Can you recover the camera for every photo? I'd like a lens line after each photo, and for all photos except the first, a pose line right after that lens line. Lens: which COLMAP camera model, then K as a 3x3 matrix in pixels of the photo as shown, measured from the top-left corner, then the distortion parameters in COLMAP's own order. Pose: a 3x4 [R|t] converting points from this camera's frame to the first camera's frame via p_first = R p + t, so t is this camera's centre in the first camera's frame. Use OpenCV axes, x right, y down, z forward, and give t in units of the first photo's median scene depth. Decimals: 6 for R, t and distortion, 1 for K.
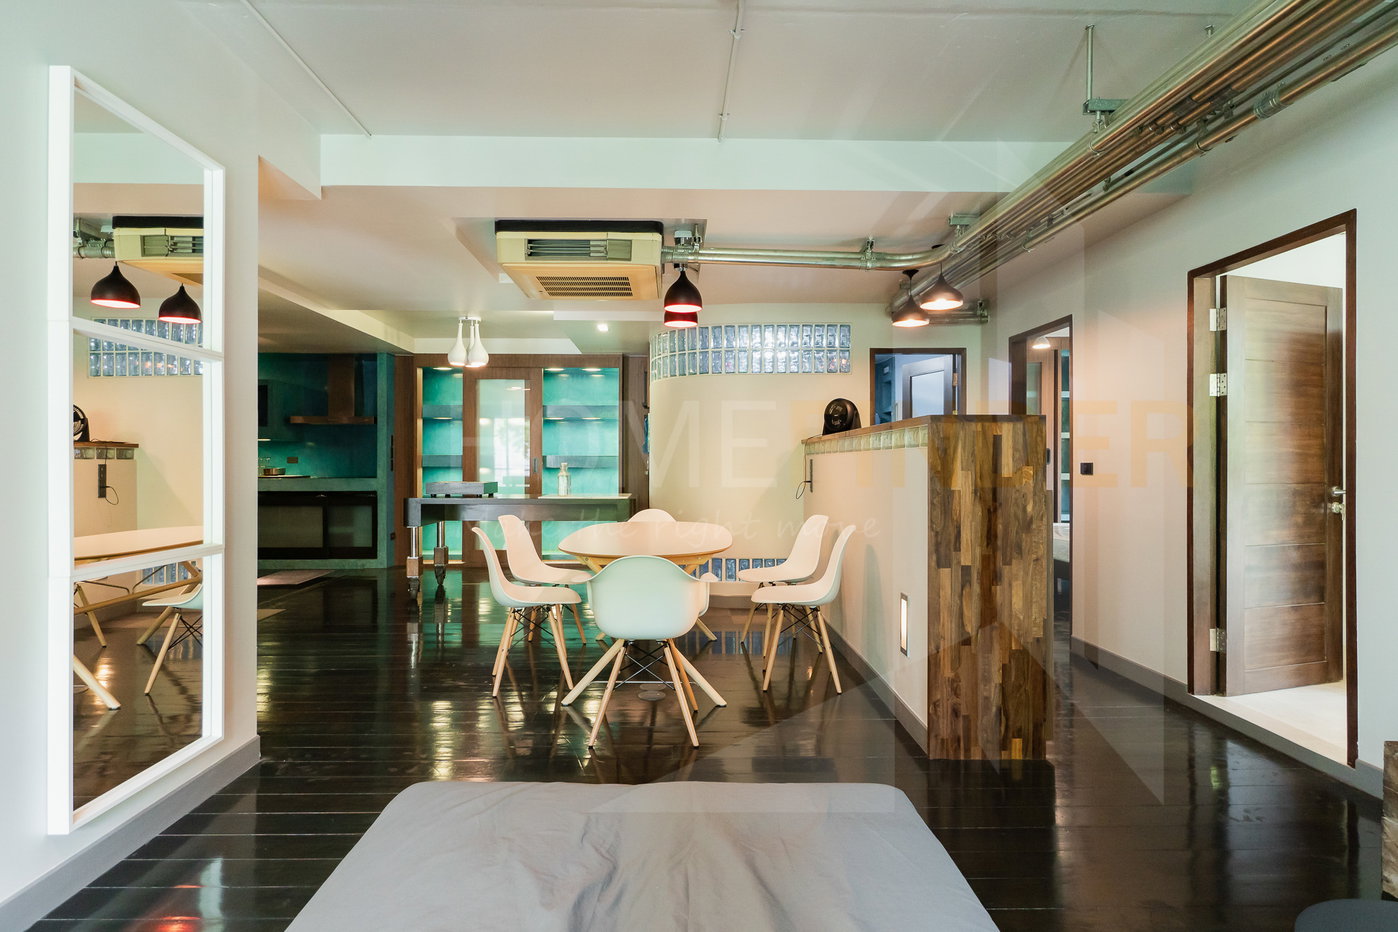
lens RADIAL K [[733.0, 0, 705.5], [0, 733.0, 466.3], [0, 0, 1]] dist [-0.000394, -0.001567]
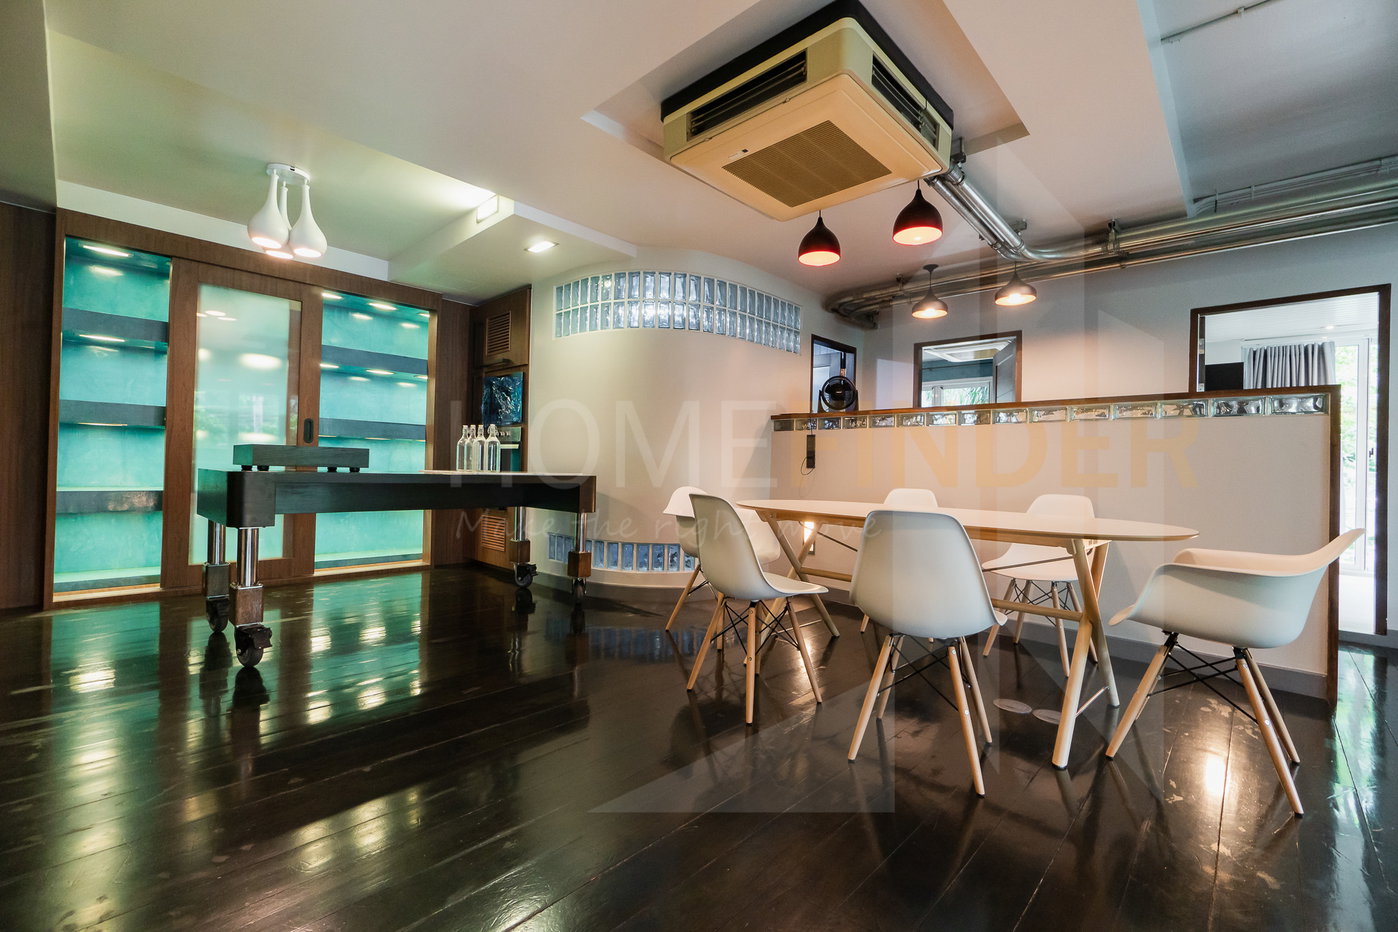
lens RADIAL K [[605.0, 0, 690.5], [0, 605.0, 464.7], [0, 0, 1]] dist [-0.004415, -0.000041]
pose [[0.721224, 0.020600, 0.692395, -0.696668], [-0.020523, 0.999754, -0.008366, 0.053606], [-0.692397, -0.008176, 0.721470, 0.690178]]
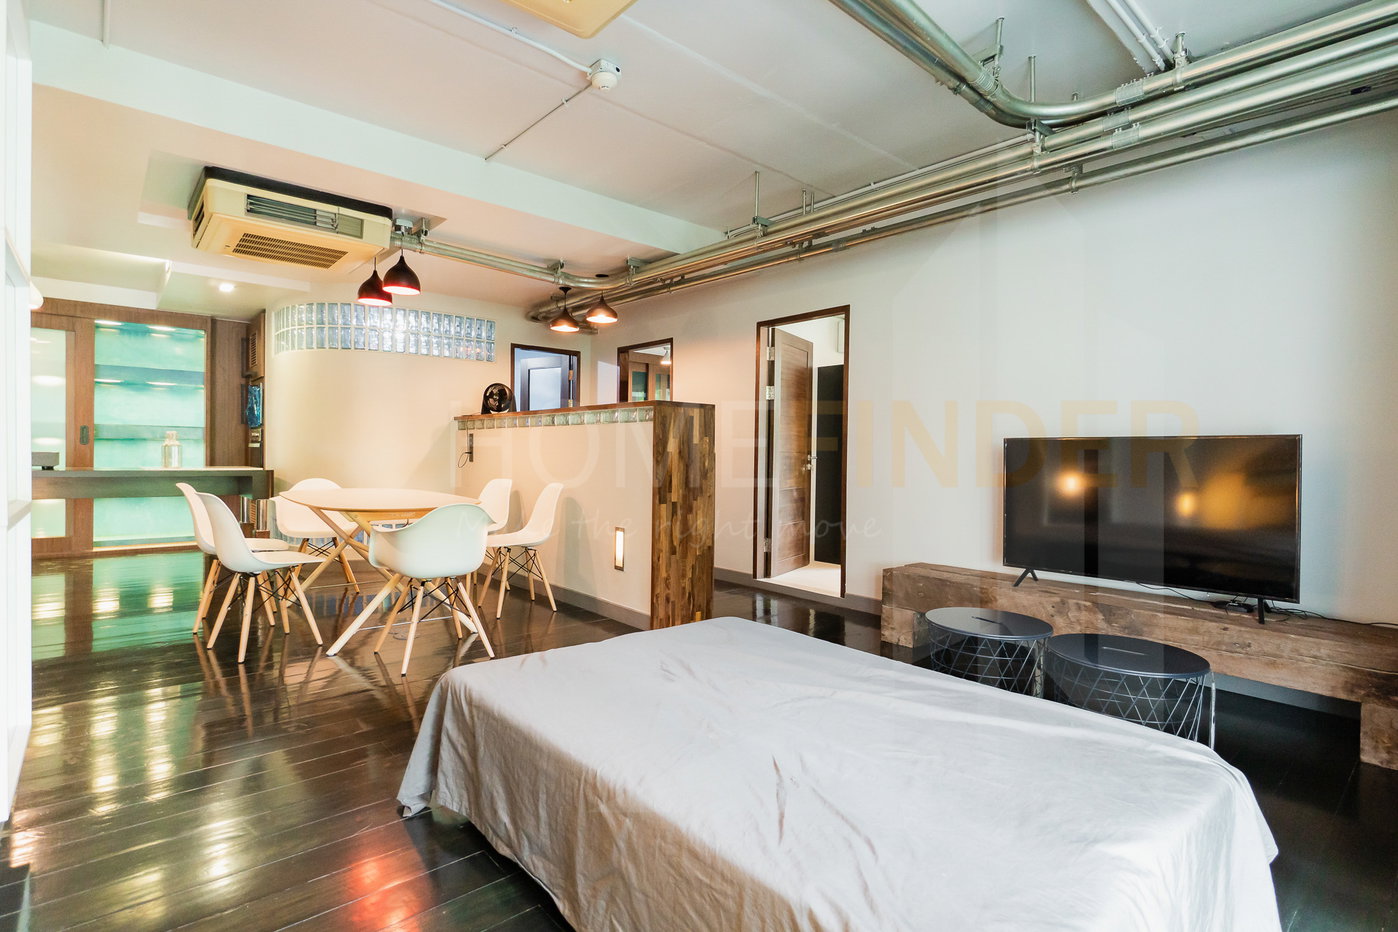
lens RADIAL K [[664.6, 0, 698.4], [0, 664.6, 469.6], [0, 0, 1]] dist [-0.010235, -0.001036]
pose [[0.770288, -0.006704, 0.637661, -0.327311], [-0.011038, 0.999655, 0.023843, 0.024783], [-0.637601, -0.025405, 0.769948, -0.056075]]
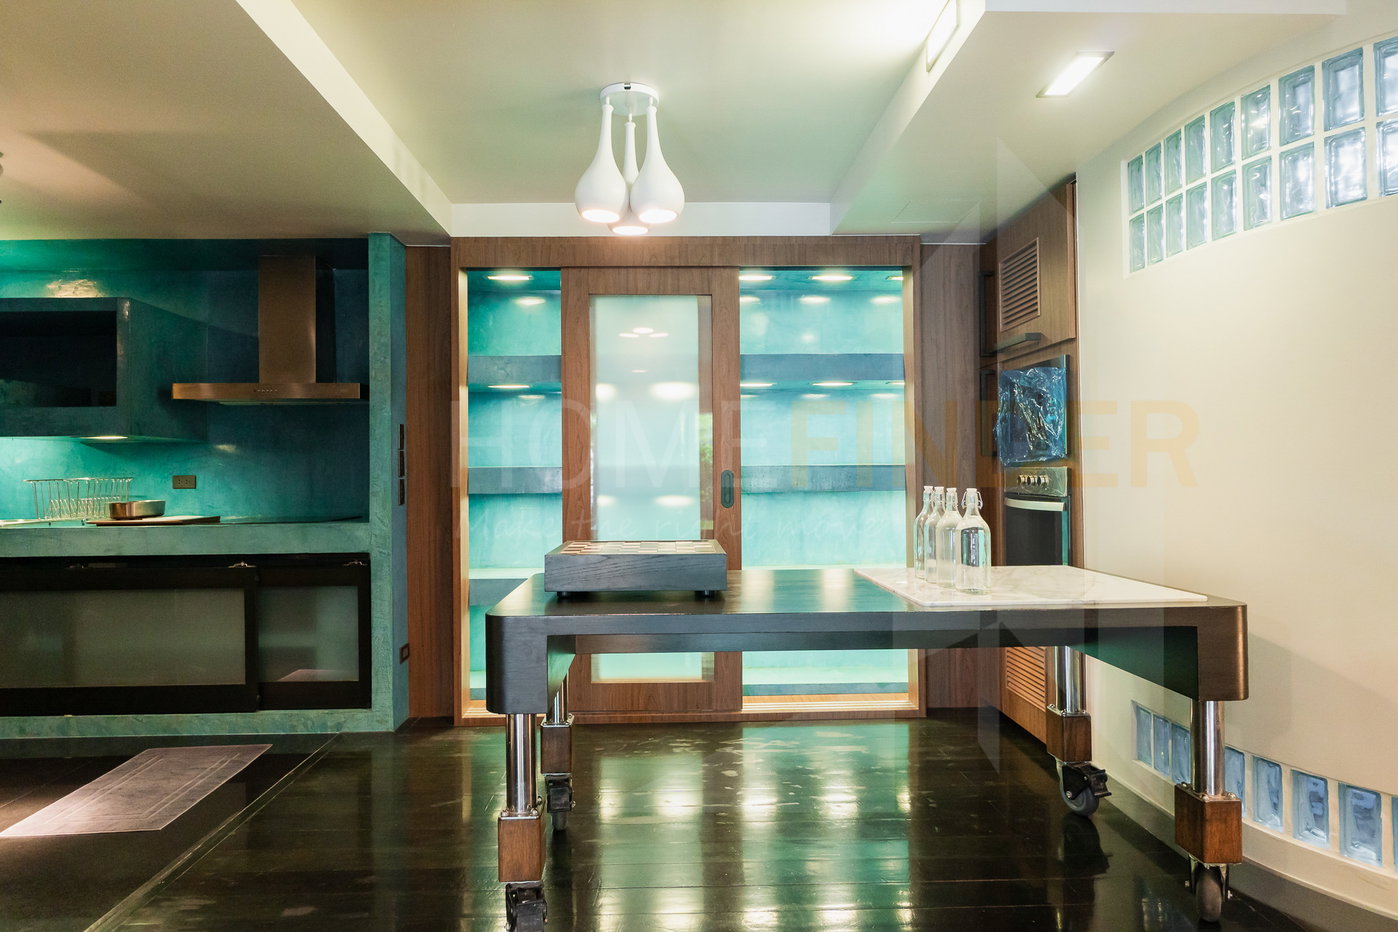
lens RADIAL K [[818.0, 0, 697.5], [0, 818.0, 459.2], [0, 0, 1]] dist [-0.006383, 0.003983]
pose [[0.999883, -0.012359, -0.009015, -0.471649], [0.012196, 0.999767, -0.017823, -0.019372], [0.009234, 0.017711, 0.999801, 0.979228]]
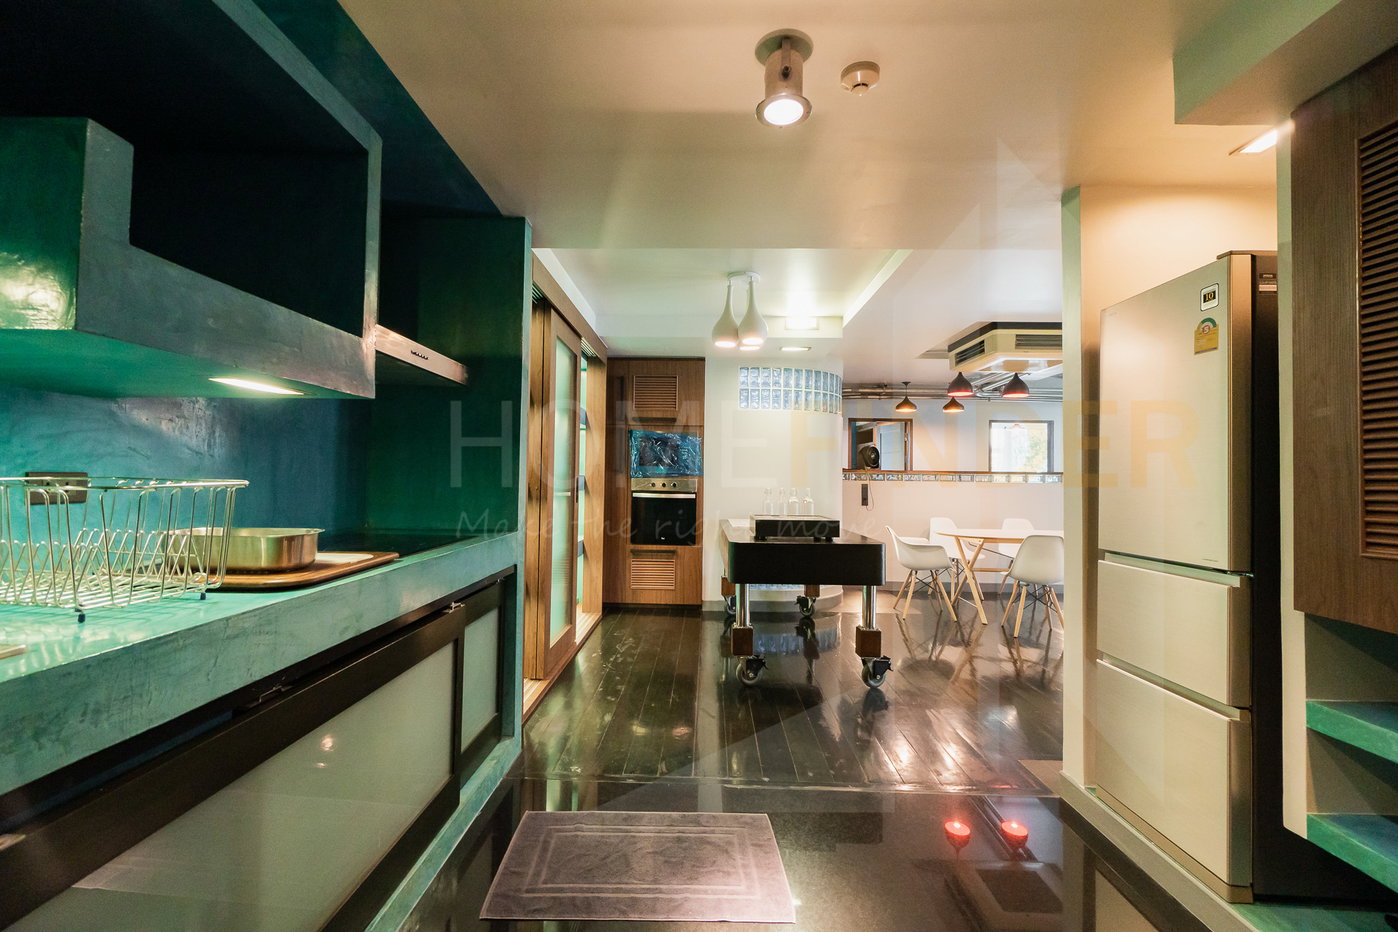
lens RADIAL K [[605.0, 0, 697.3], [0, 605.0, 466.5], [0, 0, 1]] dist [-0.004415, -0.000041]
pose [[0.053233, 0.018885, 0.998404, -1.461299], [-0.009523, 0.999785, -0.018404, -0.025044], [-0.998537, -0.008528, 0.053401, 1.671896]]
